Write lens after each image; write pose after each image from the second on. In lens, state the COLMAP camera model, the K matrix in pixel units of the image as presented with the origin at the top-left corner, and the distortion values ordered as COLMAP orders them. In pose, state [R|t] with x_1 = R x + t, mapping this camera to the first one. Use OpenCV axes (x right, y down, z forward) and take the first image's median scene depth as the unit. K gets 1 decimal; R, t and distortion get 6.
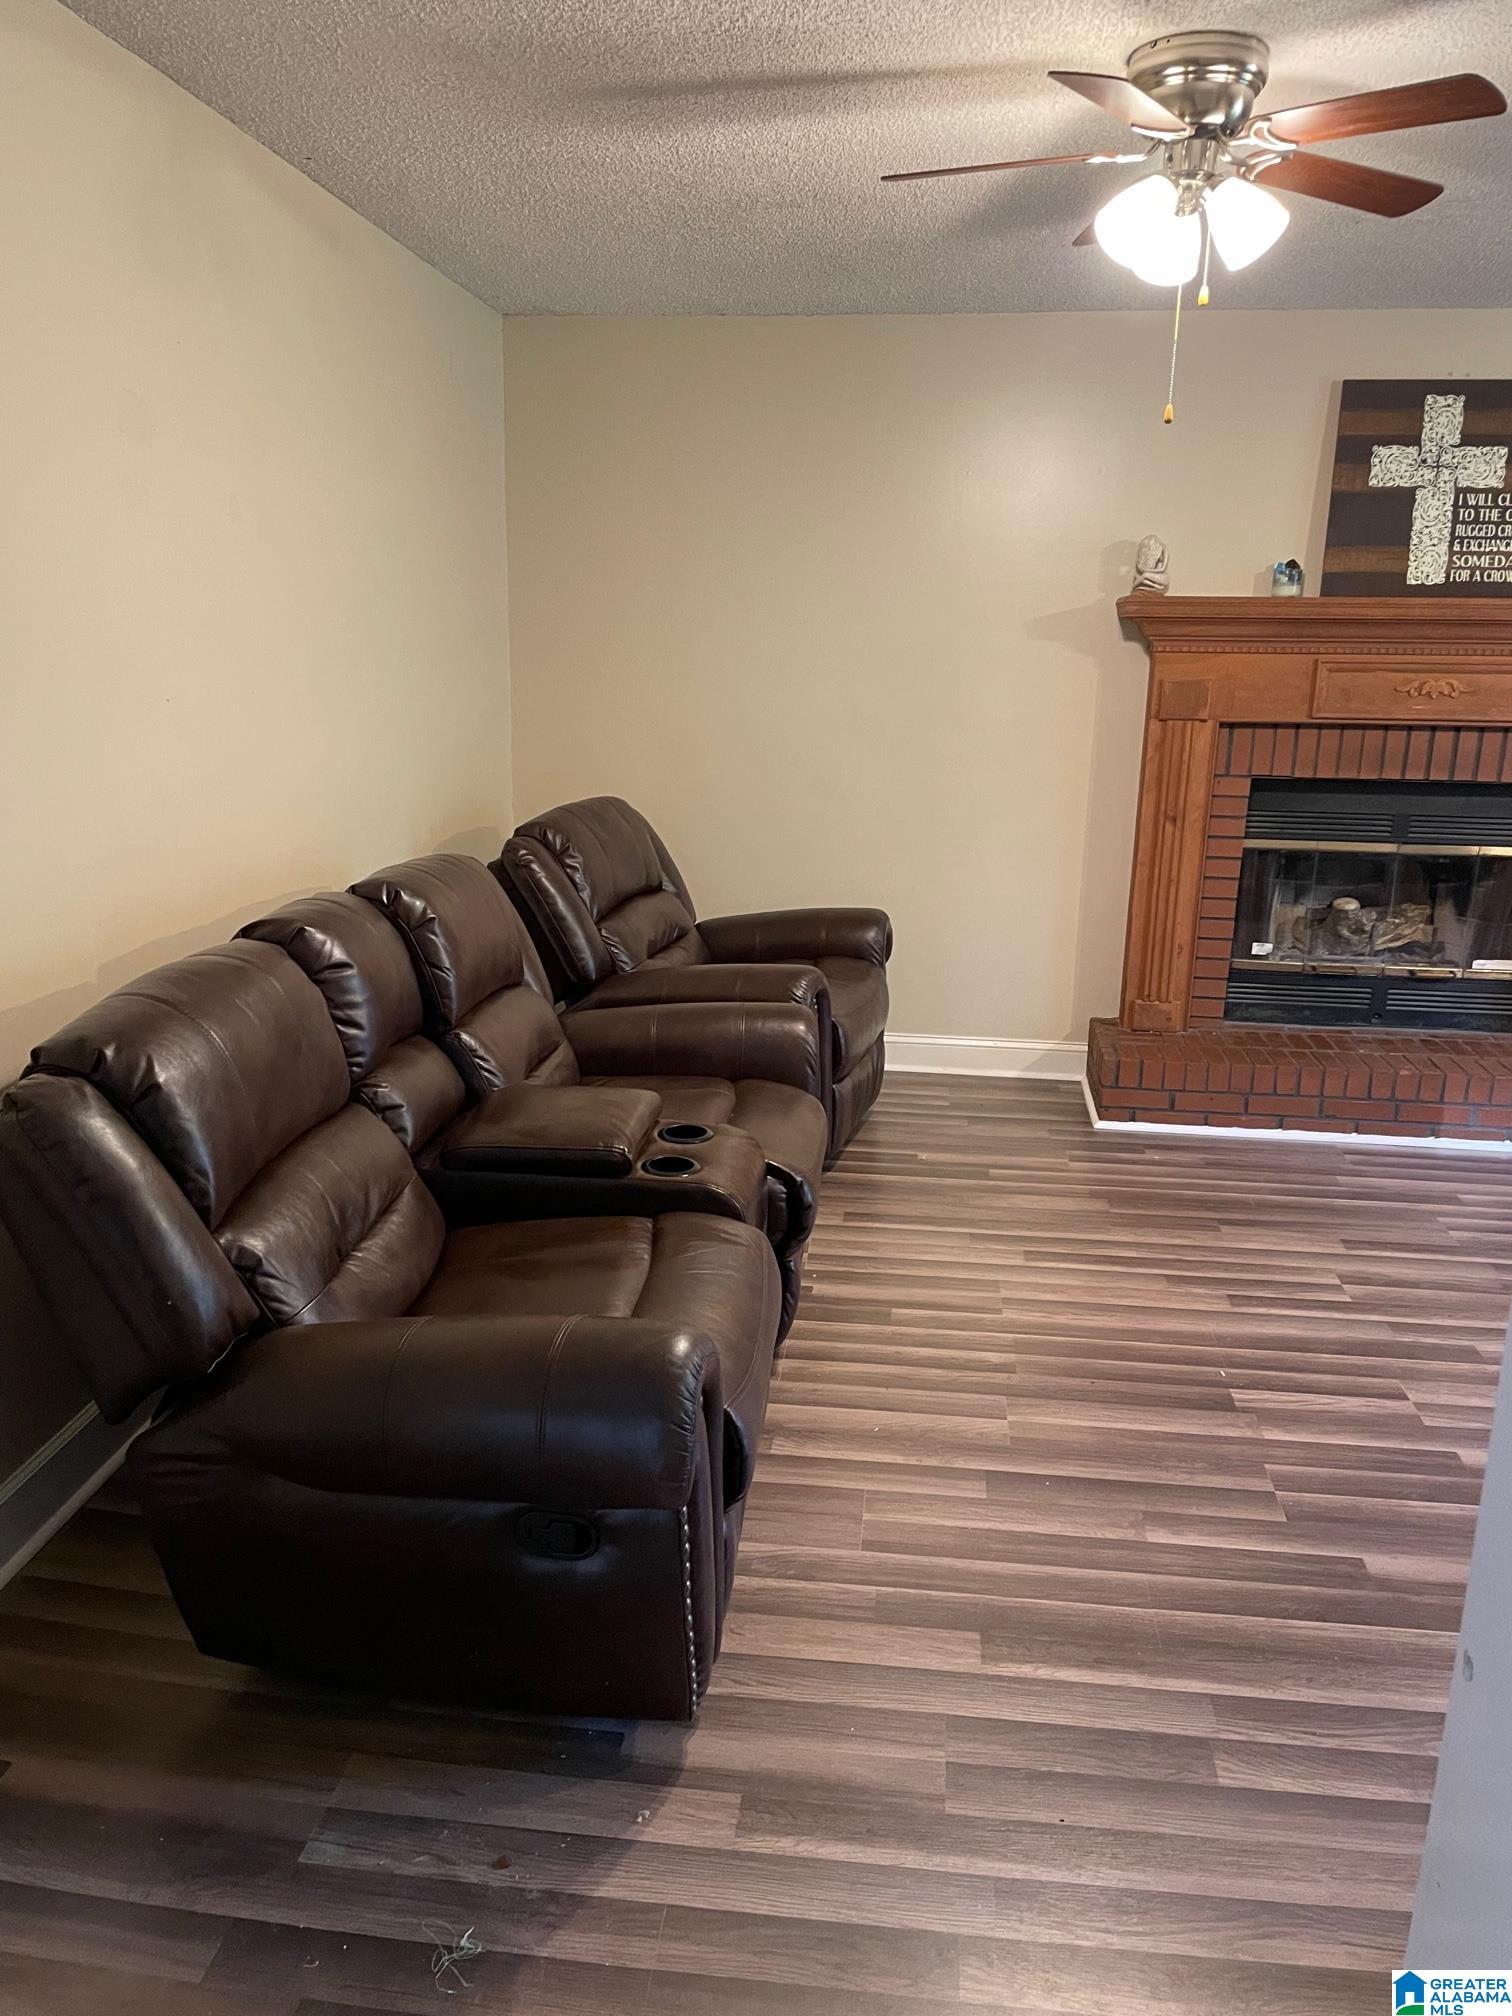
lens RADIAL K [[1505.6, 0, 756.0], [0, 1505.6, 1026.0], [0, 0, 1]] dist [0.073546, -0.096231]
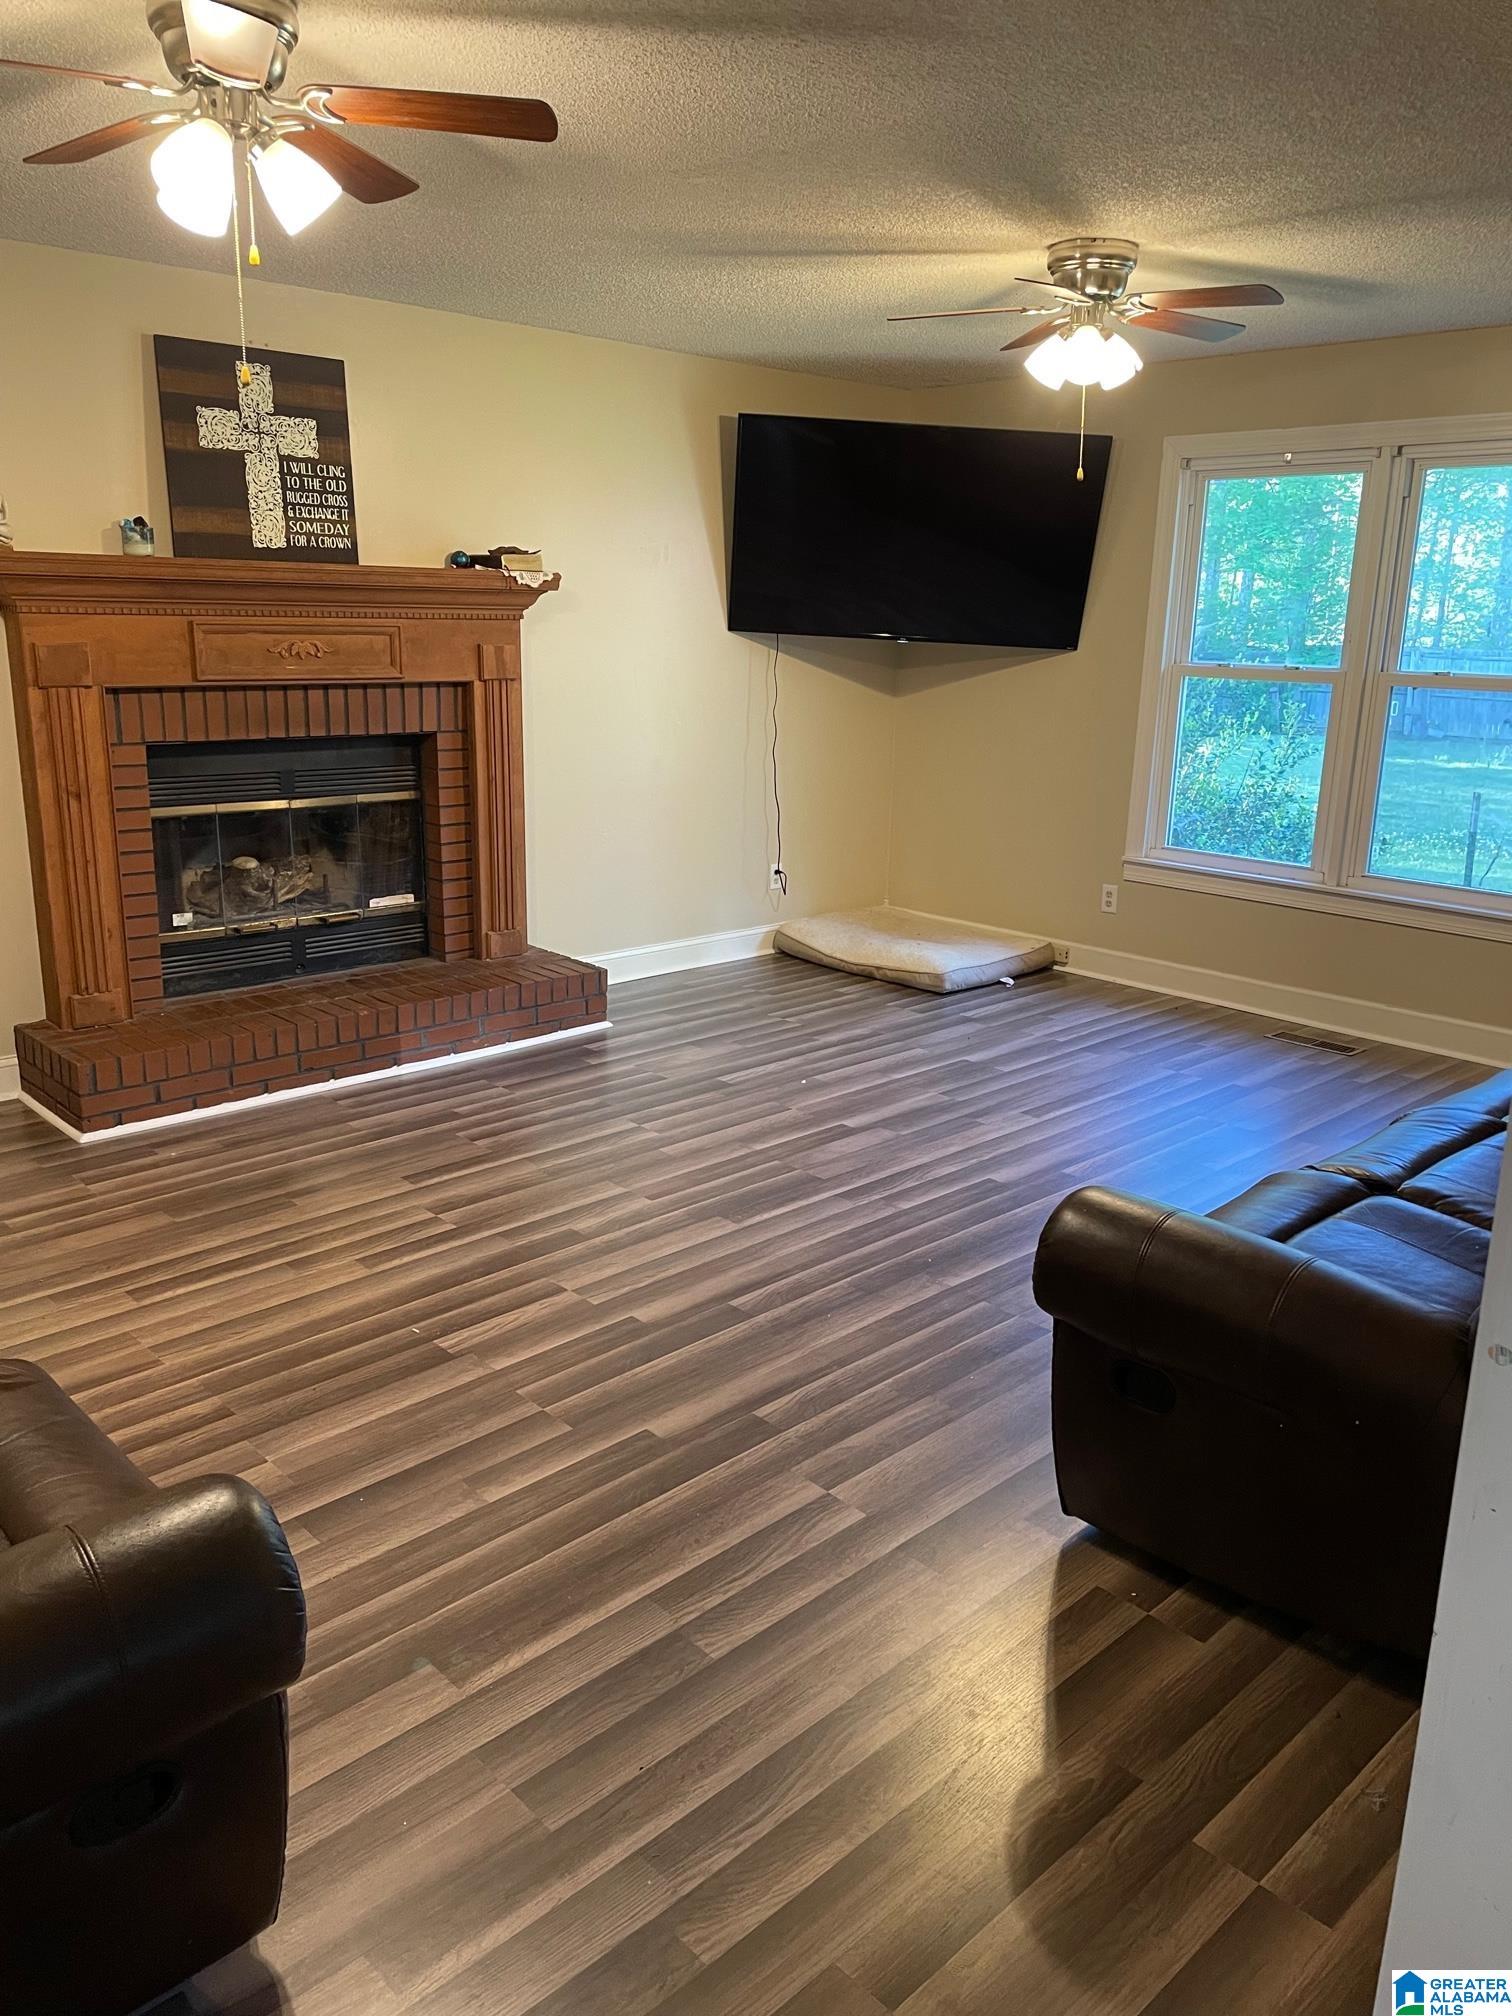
lens RADIAL K [[1505.6, 0, 762.8], [0, 1505.6, 999.2], [0, 0, 1]] dist [0.073546, -0.096231]
pose [[0.637031, -0.198446, 0.744857, -0.179024], [0.184351, 0.977474, 0.102756, -0.035358], [-0.748470, 0.071856, 0.659265, 0.093385]]
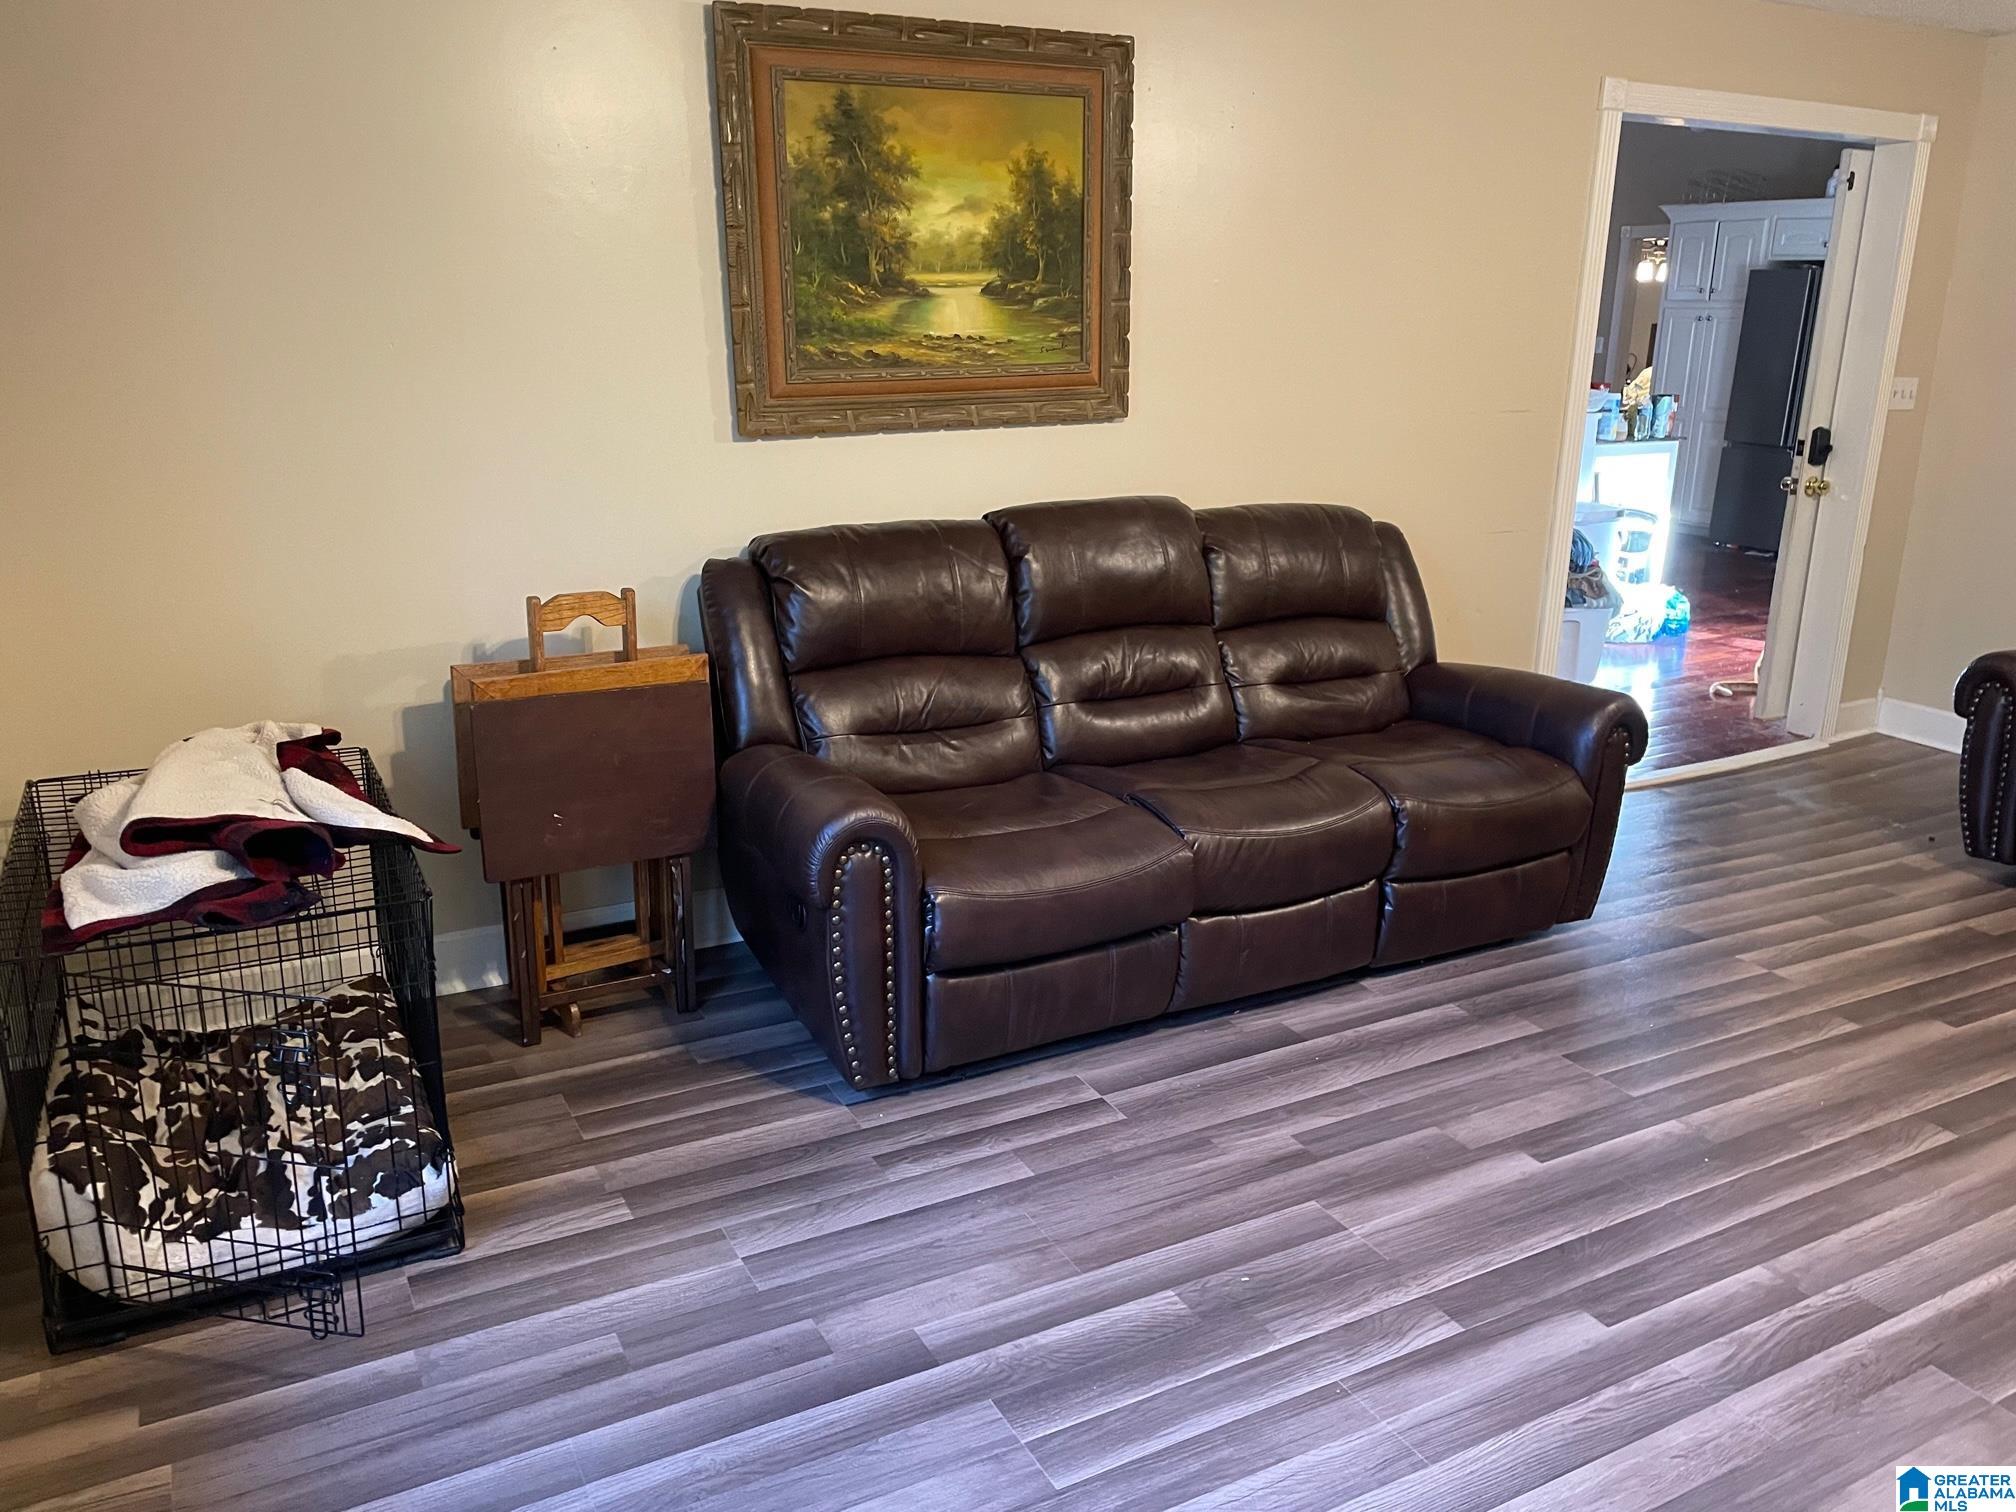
lens RADIAL K [[1505.6, 0, 1029.2], [0, 1505.6, 729.6], [0, 0, 1]] dist [0.073546, -0.096231]
pose [[-0.811731, 0.124974, -0.570503, 0.970822], [-0.178554, 0.876961, 0.446159, -0.175485], [0.556067, 0.464027, -0.689542, 0.741852]]
